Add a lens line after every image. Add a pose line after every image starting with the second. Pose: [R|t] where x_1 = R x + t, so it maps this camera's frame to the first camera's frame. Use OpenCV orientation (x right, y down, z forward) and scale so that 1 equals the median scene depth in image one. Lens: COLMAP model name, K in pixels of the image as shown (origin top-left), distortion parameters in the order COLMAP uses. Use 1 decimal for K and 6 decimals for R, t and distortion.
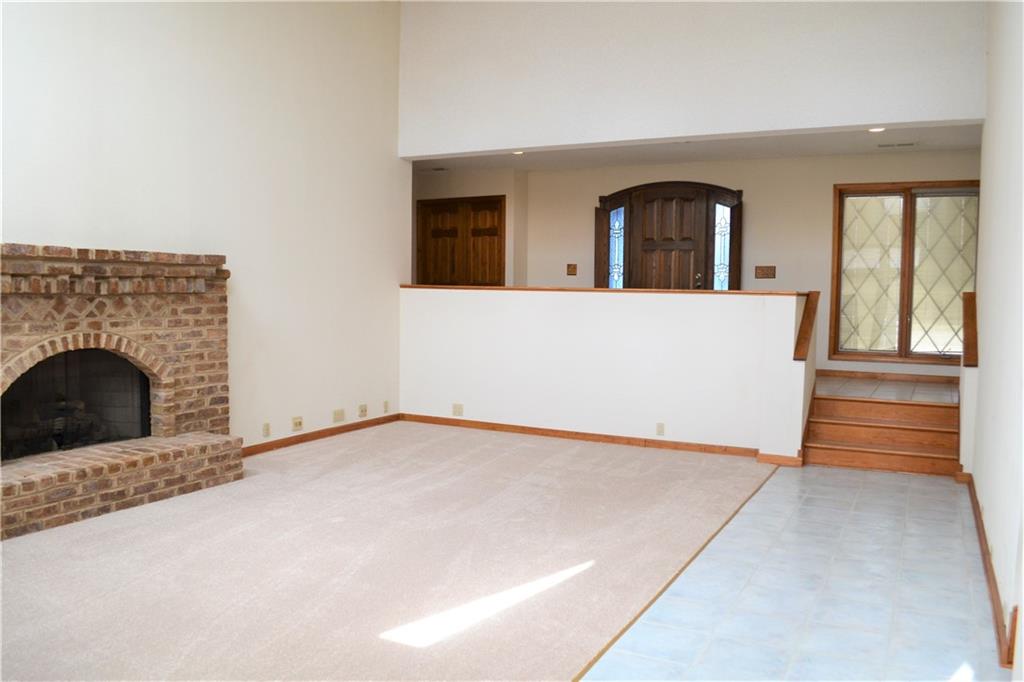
lens RADIAL K [[821.0, 0, 512.0], [0, 821.0, 341.0], [0, 0, 1]] dist [-0.074270, -0.005877]
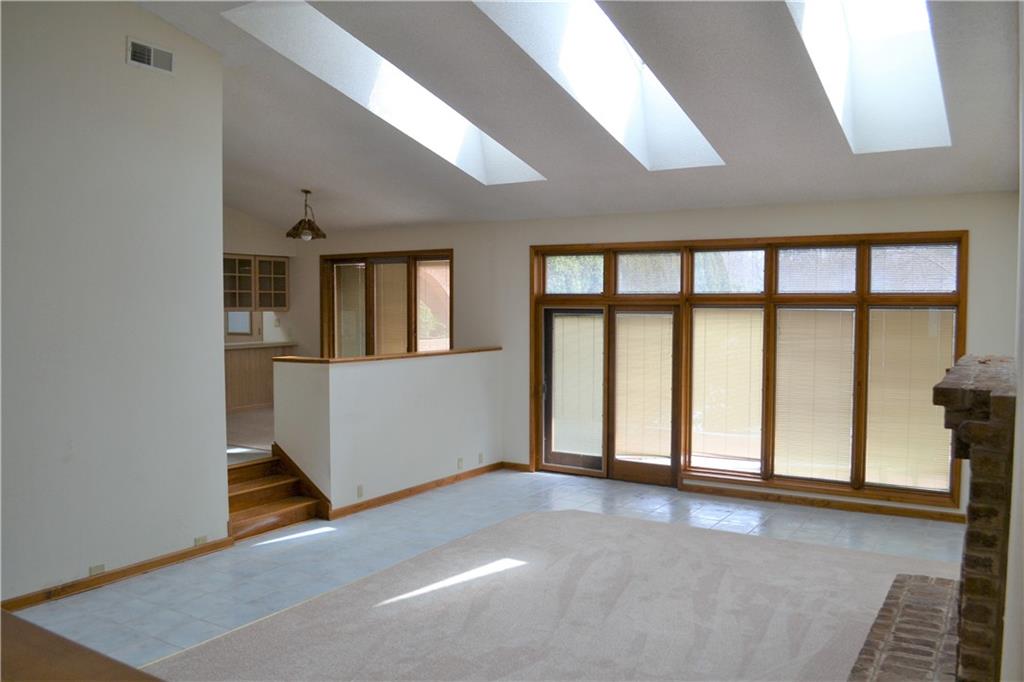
lens RADIAL K [[811.4, 0, 512.0], [0, 811.4, 341.0], [0, 0, 1]] dist [-0.076267, -0.004442]
pose [[-0.996803, -0.016766, 0.078118, -0.153126], [-0.008341, 0.994229, 0.106958, -0.201120], [-0.079460, 0.105964, -0.991190, 1.645154]]
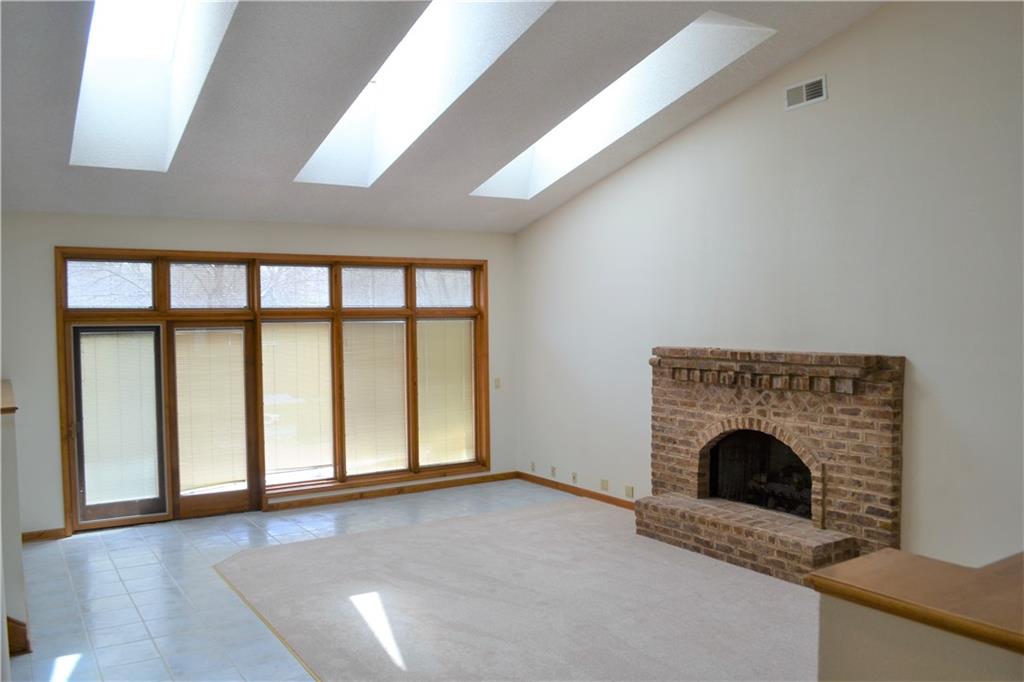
lens RADIAL K [[821.0, 0, 512.0], [0, 821.0, 341.0], [0, 0, 1]] dist [-0.074270, -0.005877]
pose [[-0.495452, 0.017789, -0.868453, 0.720003], [-0.049362, 0.997598, 0.048595, -0.163853], [0.867232, 0.066945, -0.493384, 1.229471]]
